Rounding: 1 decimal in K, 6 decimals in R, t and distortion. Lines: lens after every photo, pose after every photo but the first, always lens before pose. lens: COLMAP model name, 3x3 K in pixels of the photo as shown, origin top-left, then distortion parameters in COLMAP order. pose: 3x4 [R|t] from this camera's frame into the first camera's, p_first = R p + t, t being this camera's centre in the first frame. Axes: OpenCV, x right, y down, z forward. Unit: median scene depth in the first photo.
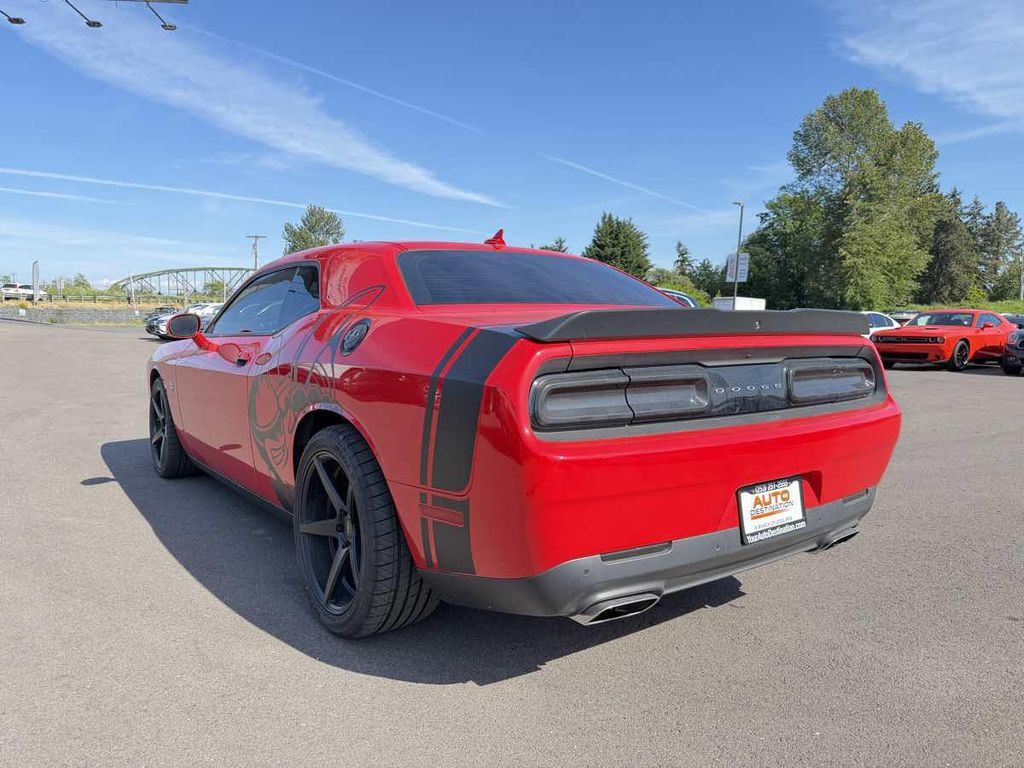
lens RADIAL K [[726.1, 0, 512.3], [0, 726.1, 385.9], [0, 0, 1]] dist [0.036446, -0.046796]
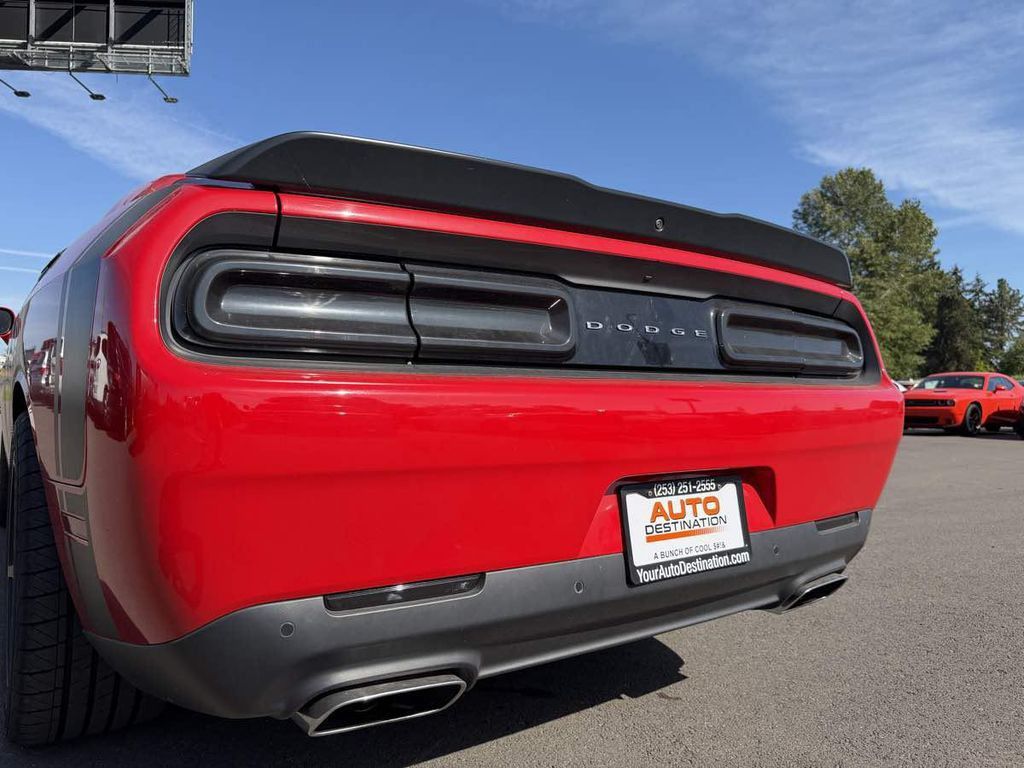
lens RADIAL K [[726.1, 0, 512.6], [0, 726.1, 389.0], [0, 0, 1]] dist [0.036446, -0.046796]
pose [[0.999949, 0.003442, -0.009480, 0.180678], [-0.004374, 0.994972, -0.100061, 0.096391], [0.009088, 0.100097, 0.994936, 0.330589]]
